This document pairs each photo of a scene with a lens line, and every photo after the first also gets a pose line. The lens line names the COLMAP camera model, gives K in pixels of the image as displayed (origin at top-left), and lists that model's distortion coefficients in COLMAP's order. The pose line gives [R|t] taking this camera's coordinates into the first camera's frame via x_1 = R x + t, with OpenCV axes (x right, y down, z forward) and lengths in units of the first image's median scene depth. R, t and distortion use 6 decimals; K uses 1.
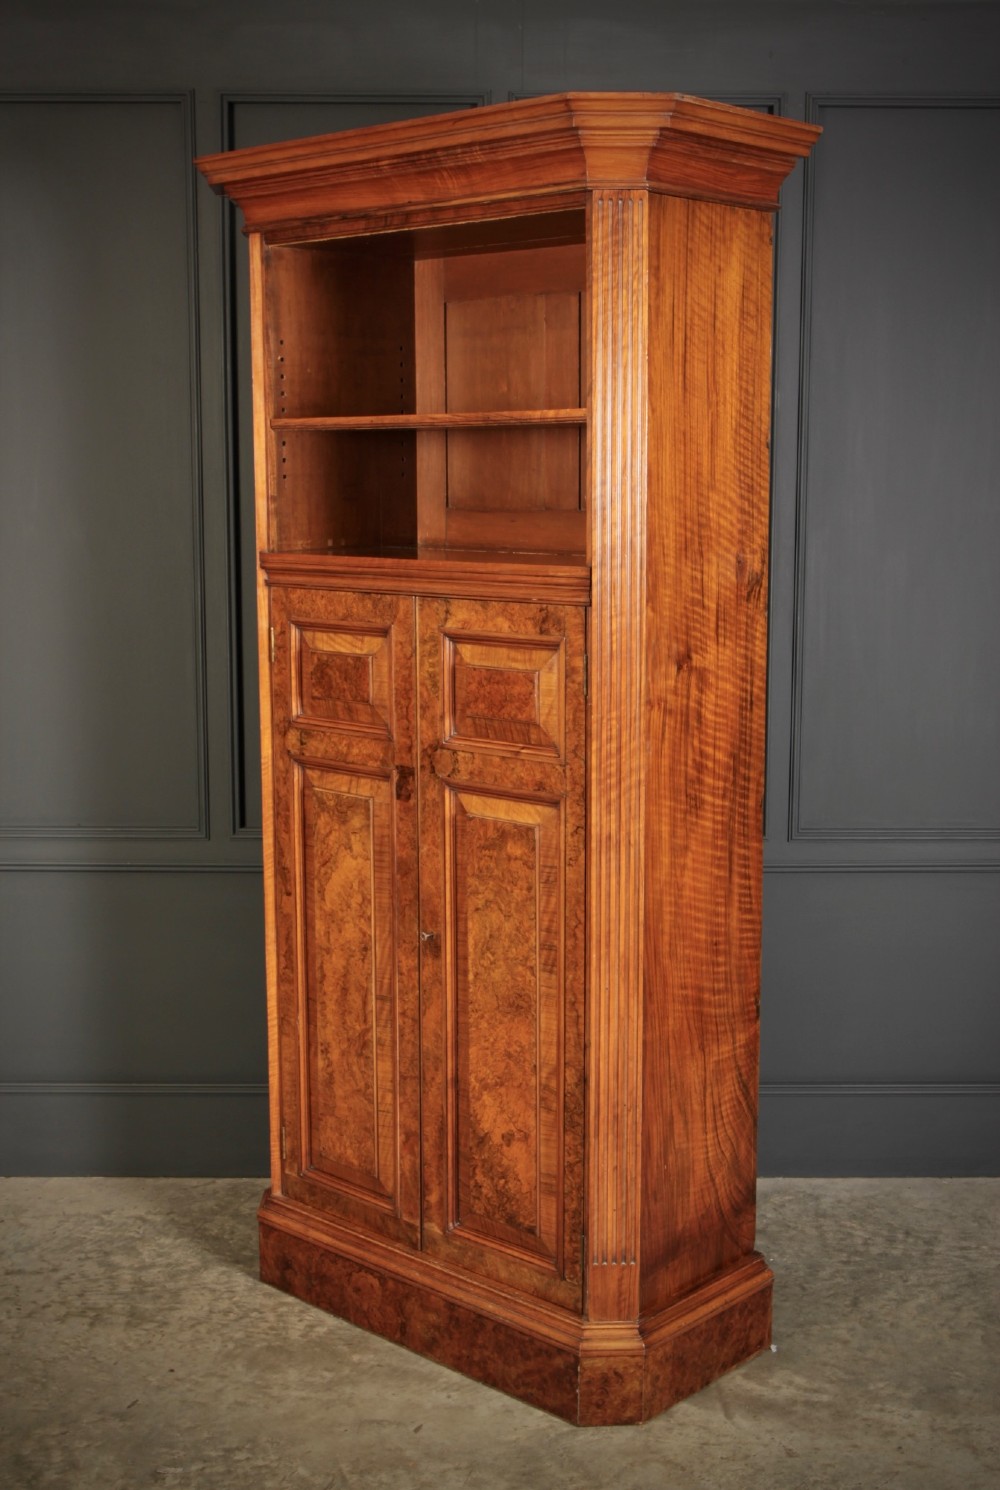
lens RADIAL K [[1860.3, 0, 494.6], [0, 1860.3, 741.3], [0, 0, 1]] dist [-0.043401, 0.021777]
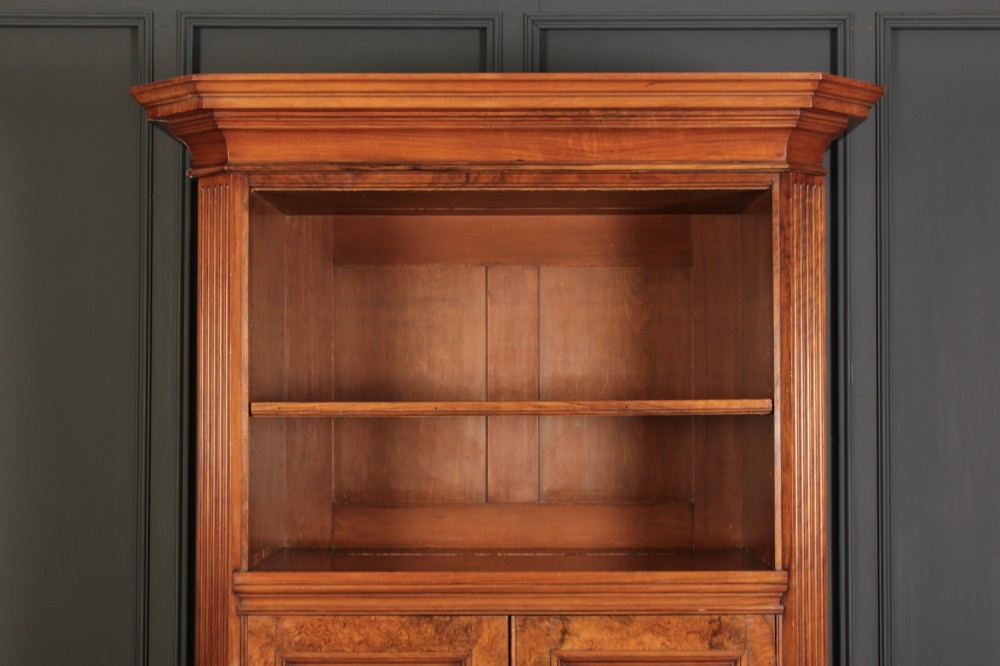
lens RADIAL K [[1740.9, 0, 508.0], [0, 1740.9, 334.2], [0, 0, 1]] dist [0.010258, 0.097443]
pose [[0.741172, 0.025894, 0.670816, -0.581023], [0.099439, 0.983998, -0.147852, -0.088012], [-0.663910, 0.176289, 0.726737, 0.413088]]
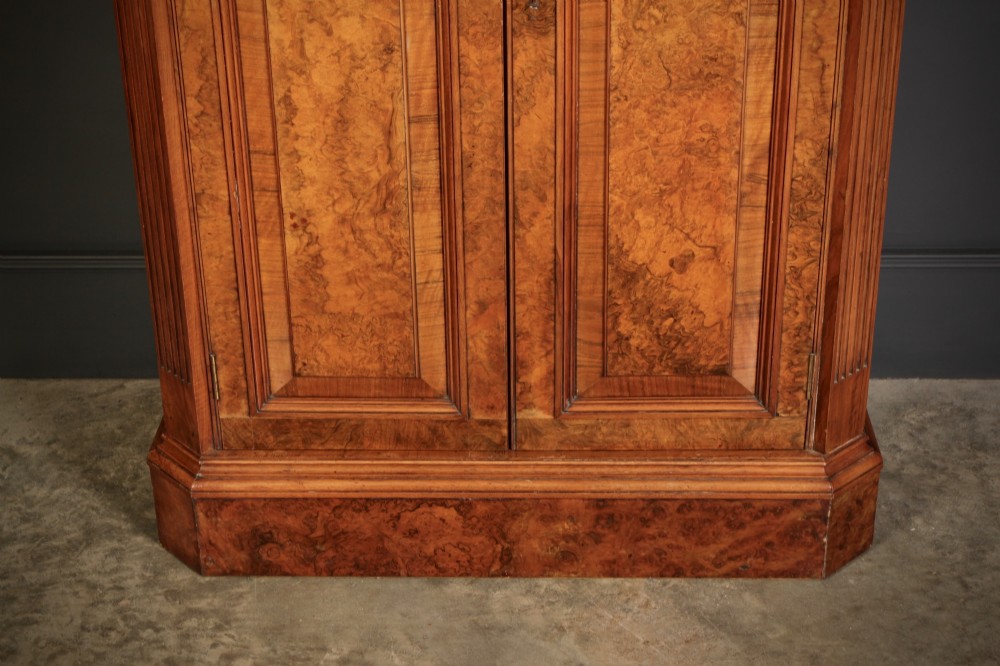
lens RADIAL K [[1740.9, 0, 508.0], [0, 1740.9, 334.2], [0, 0, 1]] dist [0.010258, 0.097443]
pose [[0.749581, -0.313941, 0.582726, -0.447678], [0.111552, 0.927690, 0.356296, -0.006702], [-0.652445, -0.202068, 0.730400, 0.555639]]
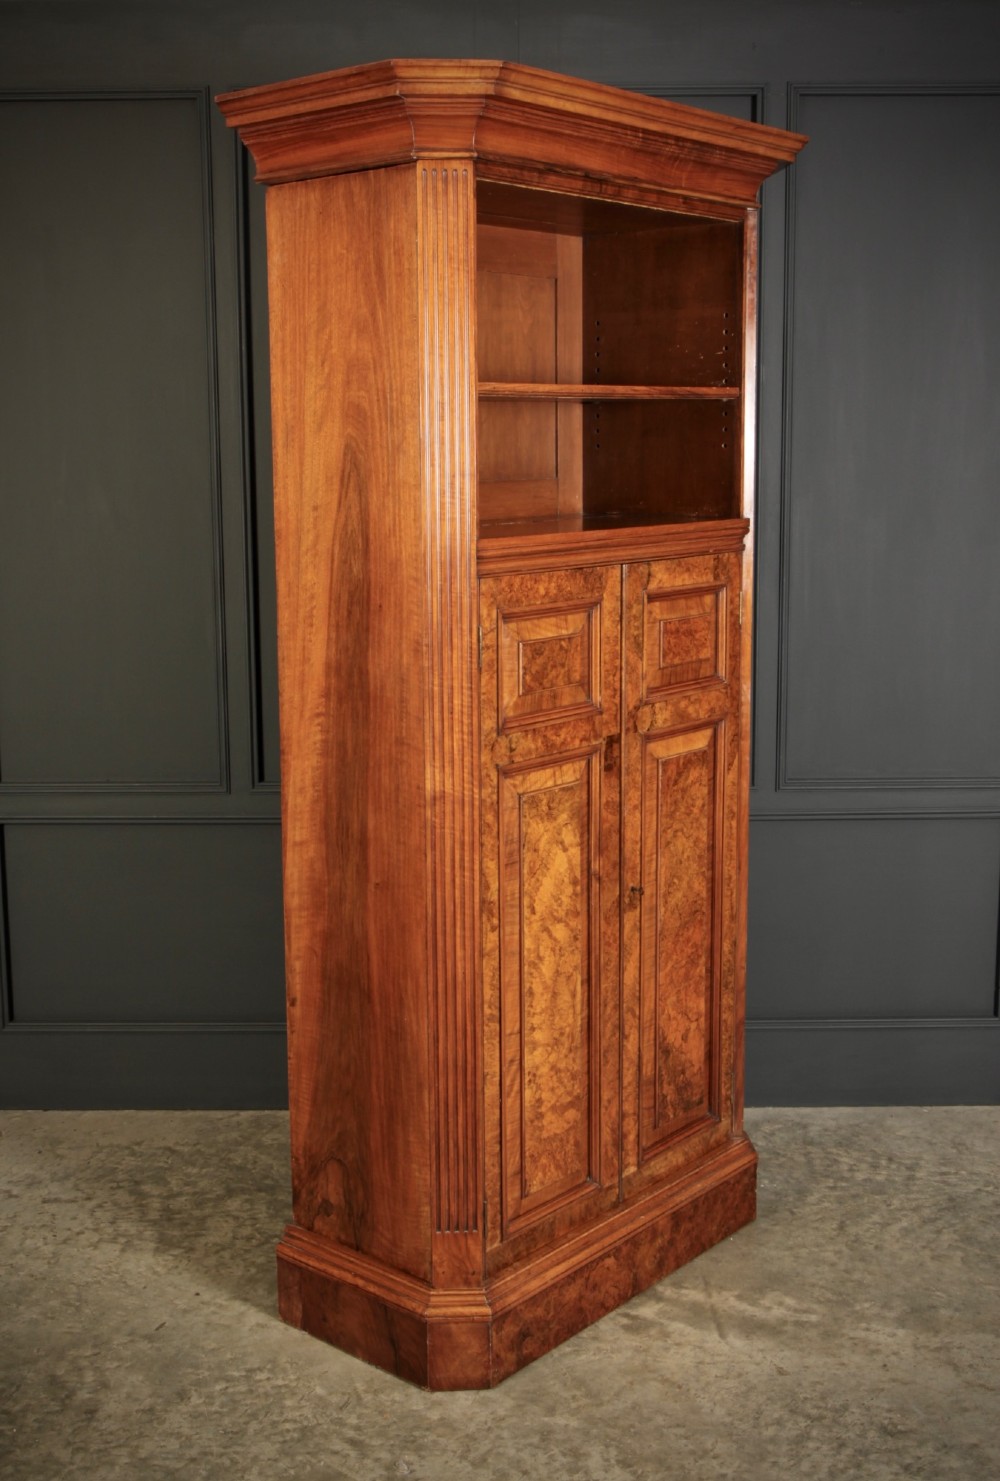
lens RADIAL K [[1713.9, 0, 500.6], [0, 1713.9, 714.4], [0, 0, 1]] dist [-0.058353, -0.001628]
pose [[-0.040065, -0.155847, 0.986968, -0.991397], [0.160442, 0.973941, 0.160303, -0.160997], [-0.986232, 0.164774, -0.014017, 1.107049]]
